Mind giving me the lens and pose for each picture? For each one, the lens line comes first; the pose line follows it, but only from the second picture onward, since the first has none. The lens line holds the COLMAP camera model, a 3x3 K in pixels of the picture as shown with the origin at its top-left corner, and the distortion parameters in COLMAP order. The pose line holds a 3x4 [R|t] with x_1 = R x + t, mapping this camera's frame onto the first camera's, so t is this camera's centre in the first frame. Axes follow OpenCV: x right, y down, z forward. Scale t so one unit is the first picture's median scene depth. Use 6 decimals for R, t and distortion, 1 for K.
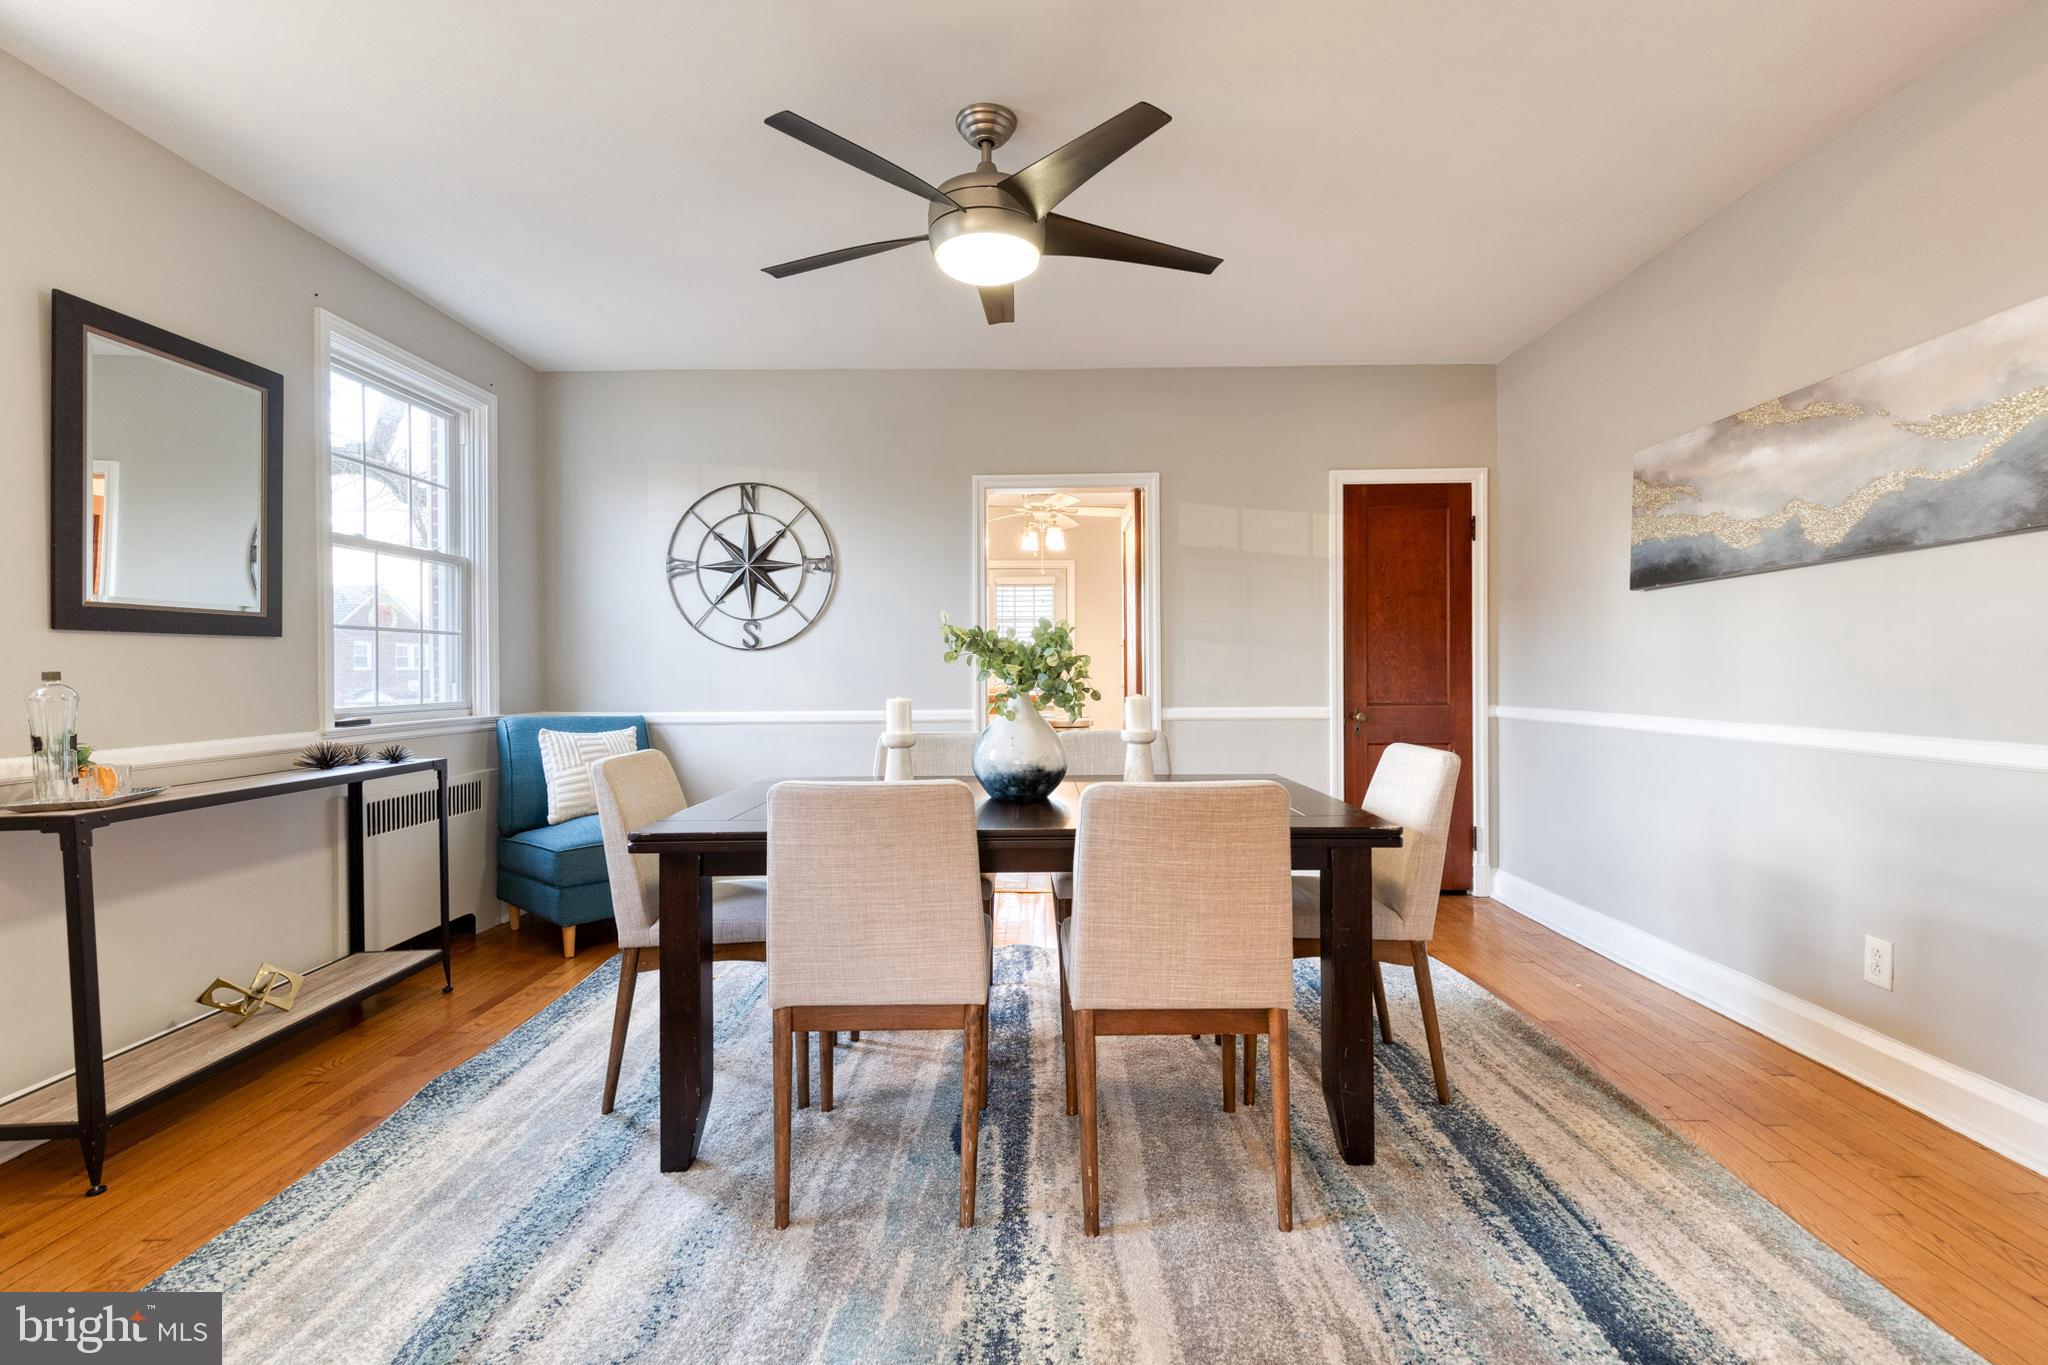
lens RADIAL K [[928.8, 0, 1024.0], [0, 928.8, 682.5], [0, 0, 1]] dist [0.000244, -0.000528]
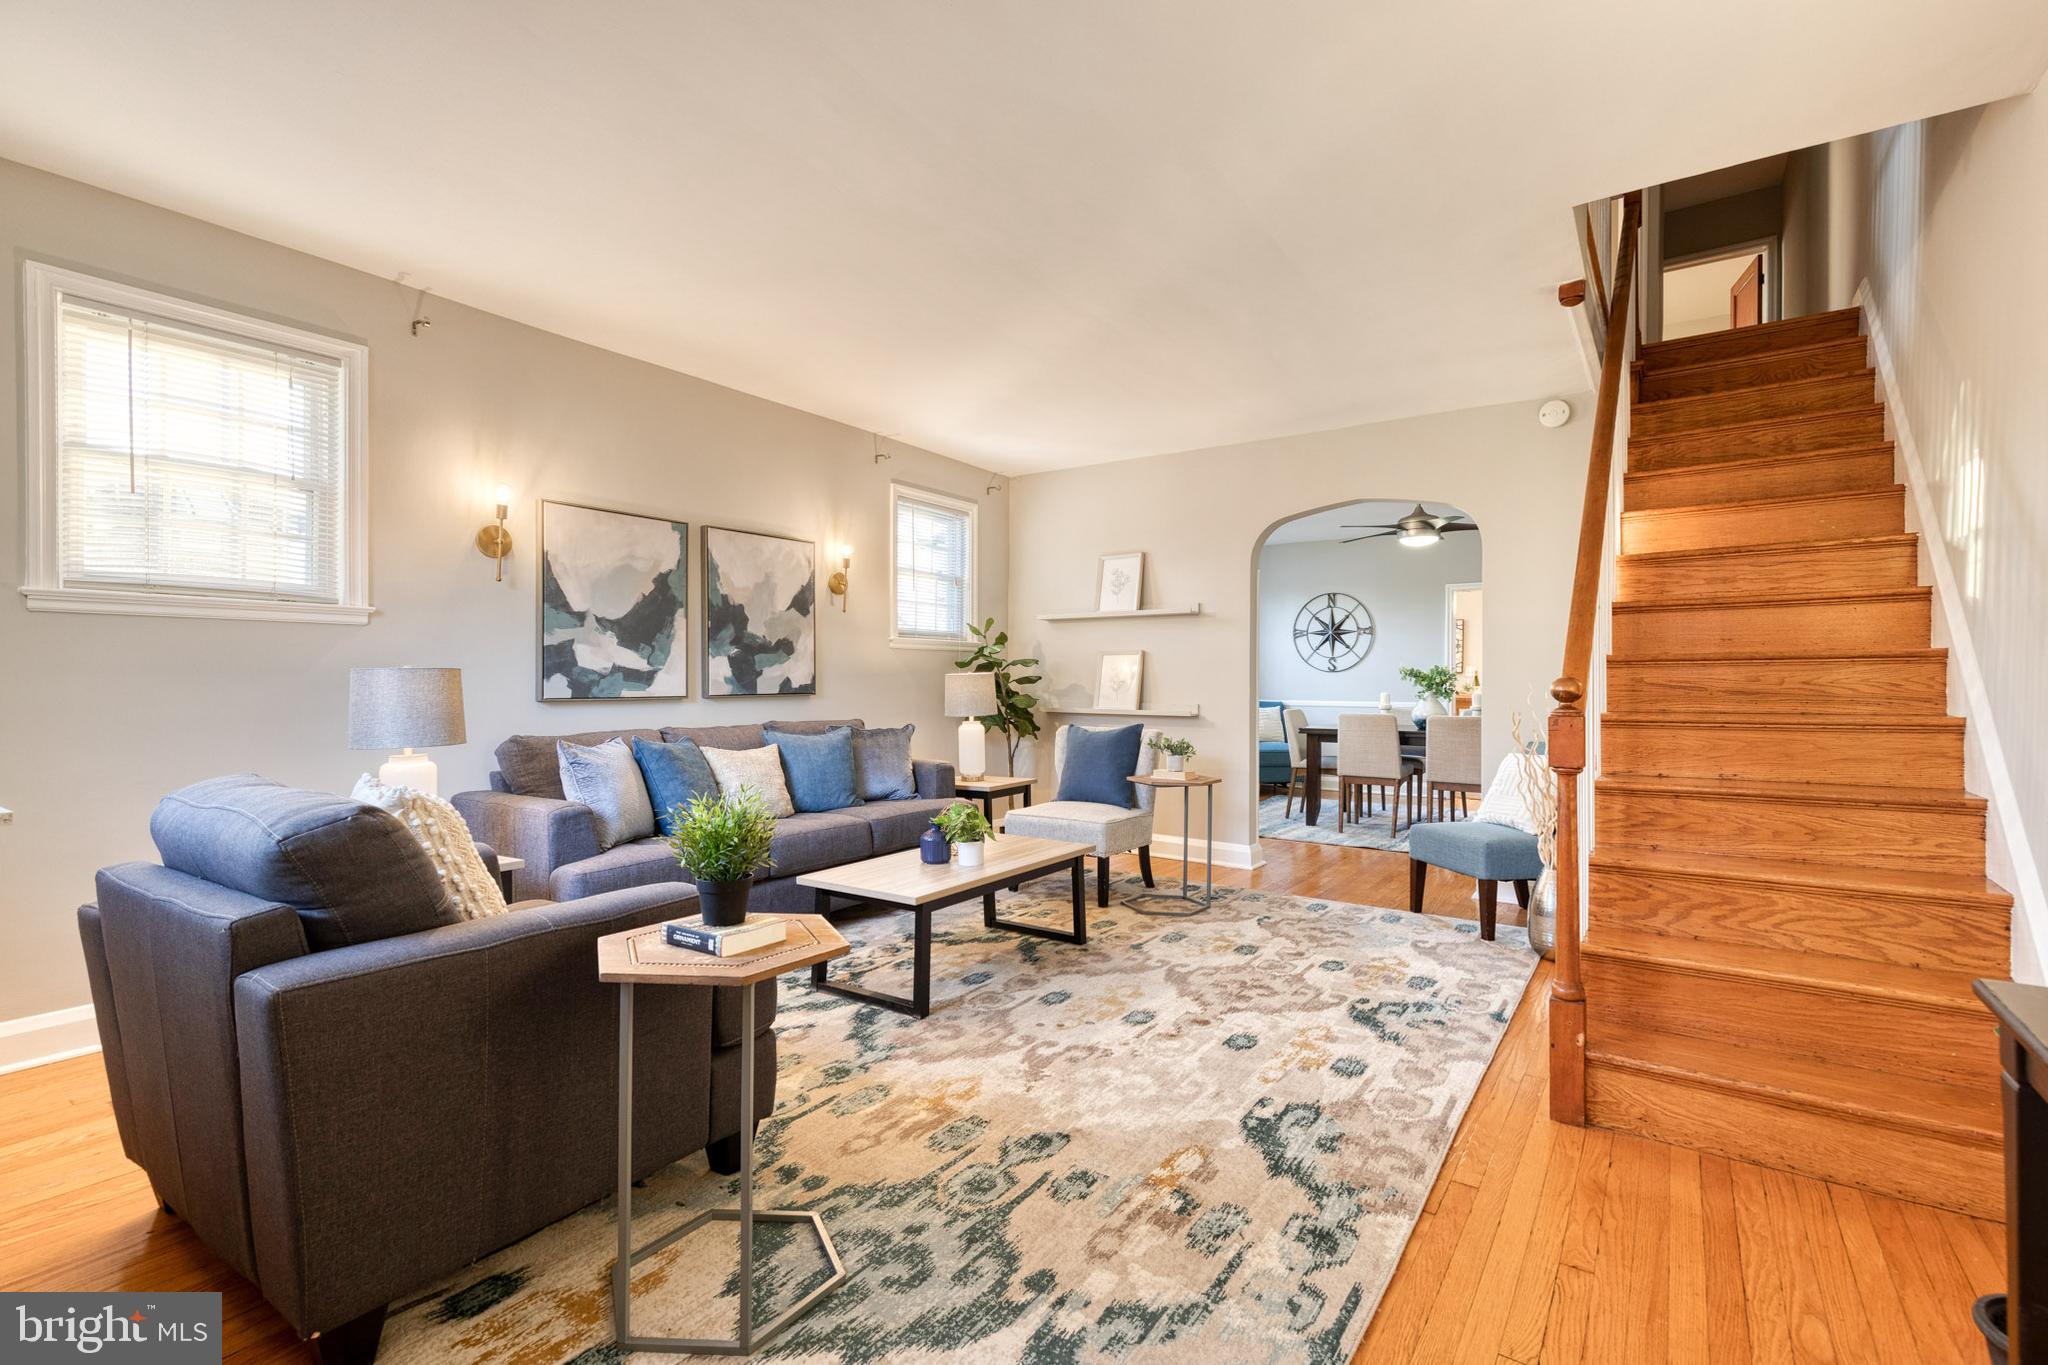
lens RADIAL K [[915.8, 0, 1045.9], [0, 915.8, 683.8], [0, 0, 1]] dist [0.009271, -0.002229]
pose [[0.835965, 0.012165, -0.548648, 0.483566], [-0.016629, 0.999857, -0.003167, 0.014774], [0.548530, 0.011771, 0.836048, -1.733466]]
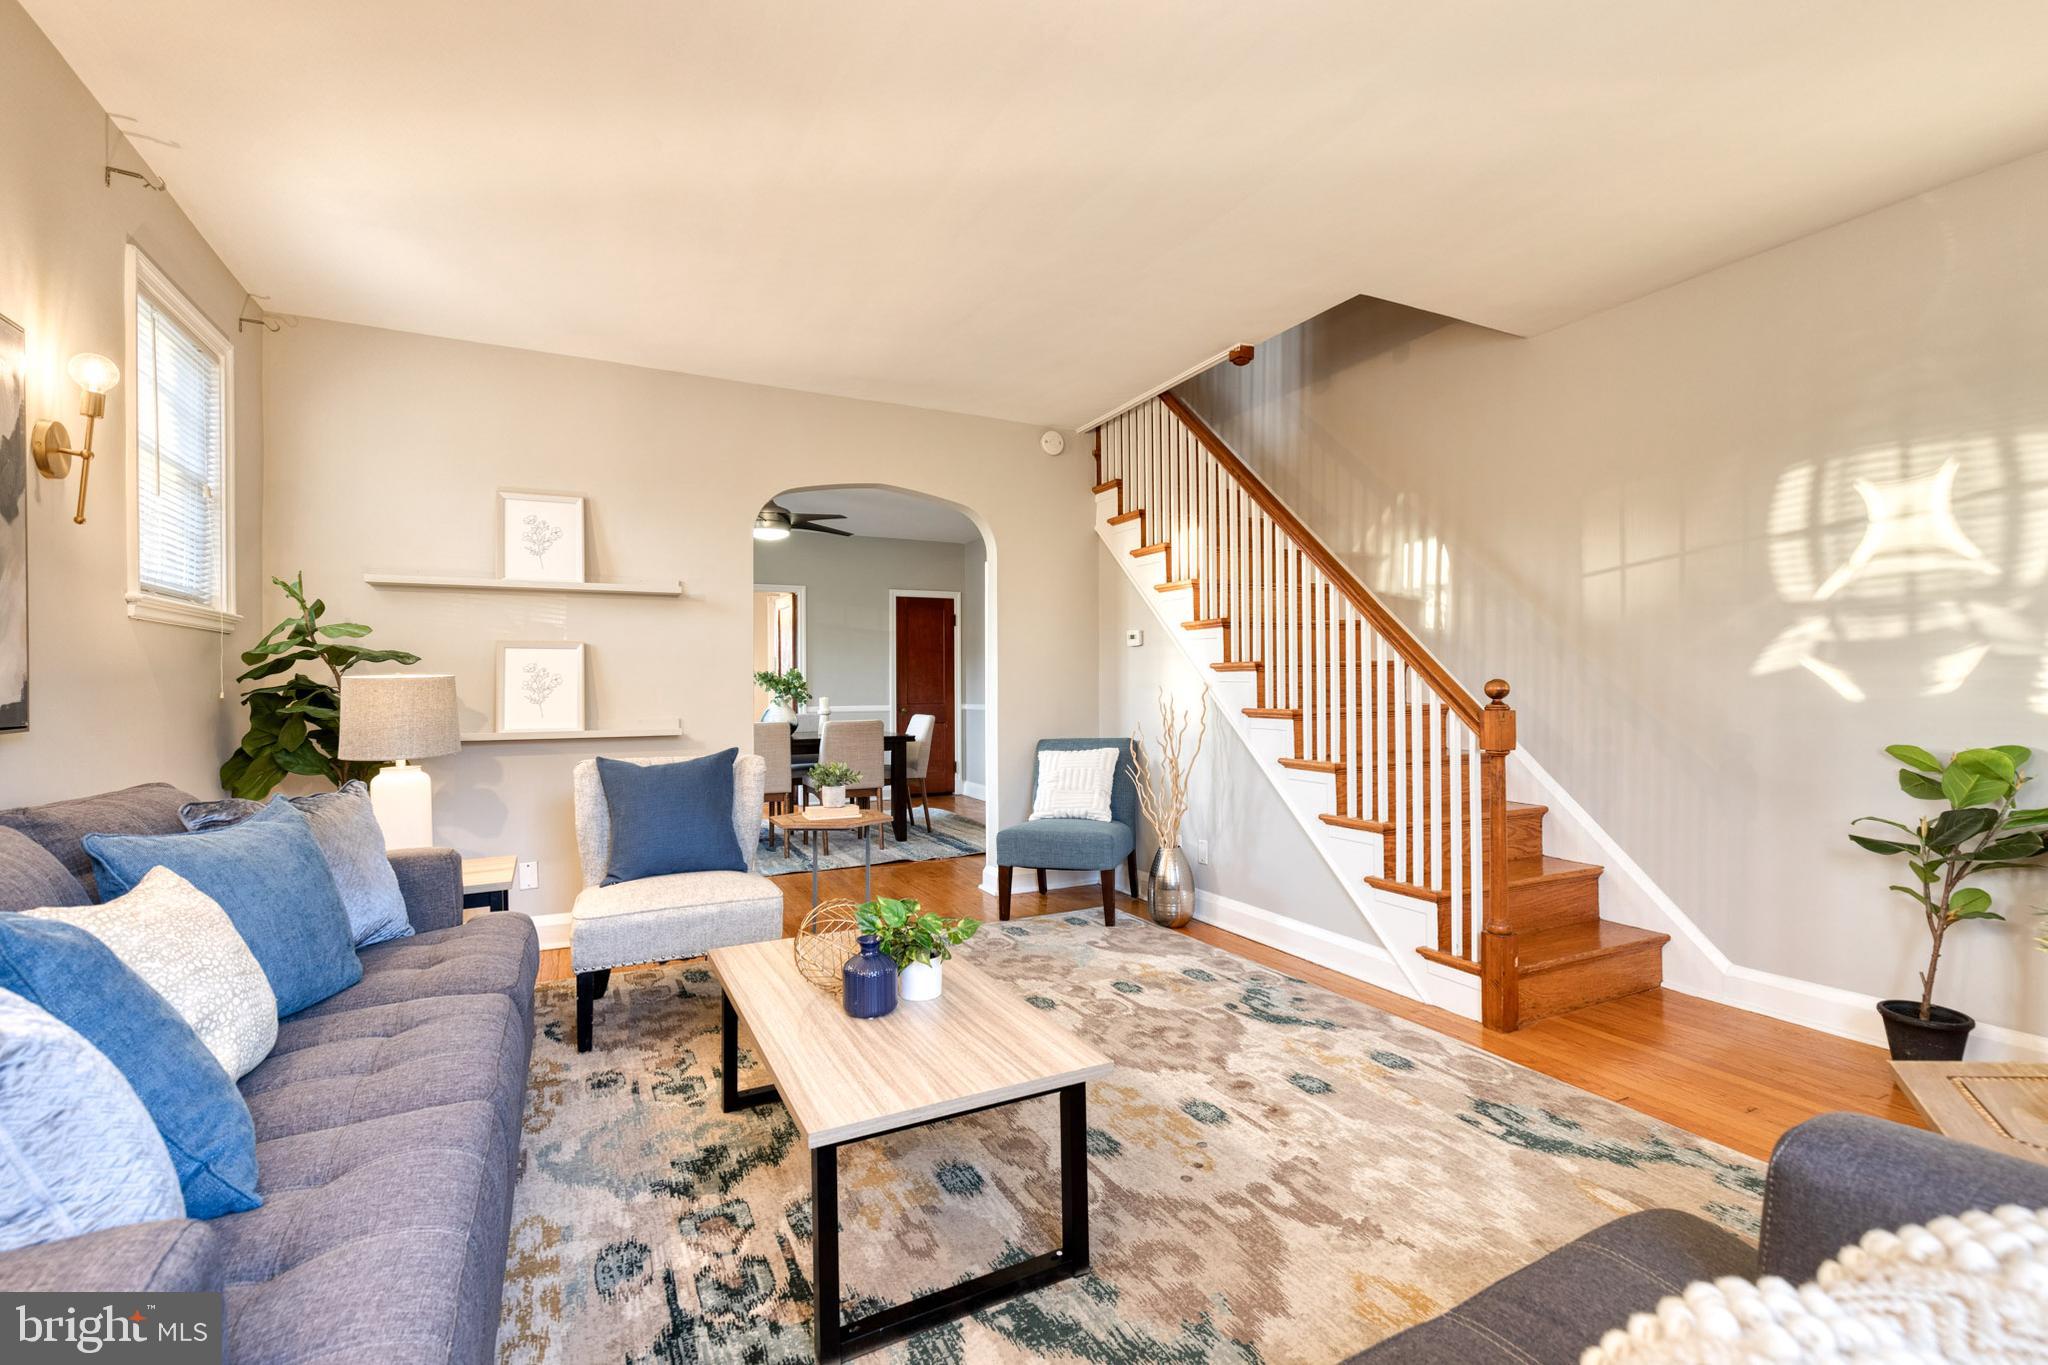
lens RADIAL K [[915.8, 0, 1045.9], [0, 915.8, 683.8], [0, 0, 1]] dist [0.009271, -0.002229]
pose [[0.878498, 0.002996, 0.477738, -0.518043], [0.004905, 0.999871, -0.015289, 0.017280], [-0.477722, 0.015775, 0.878370, -1.458577]]
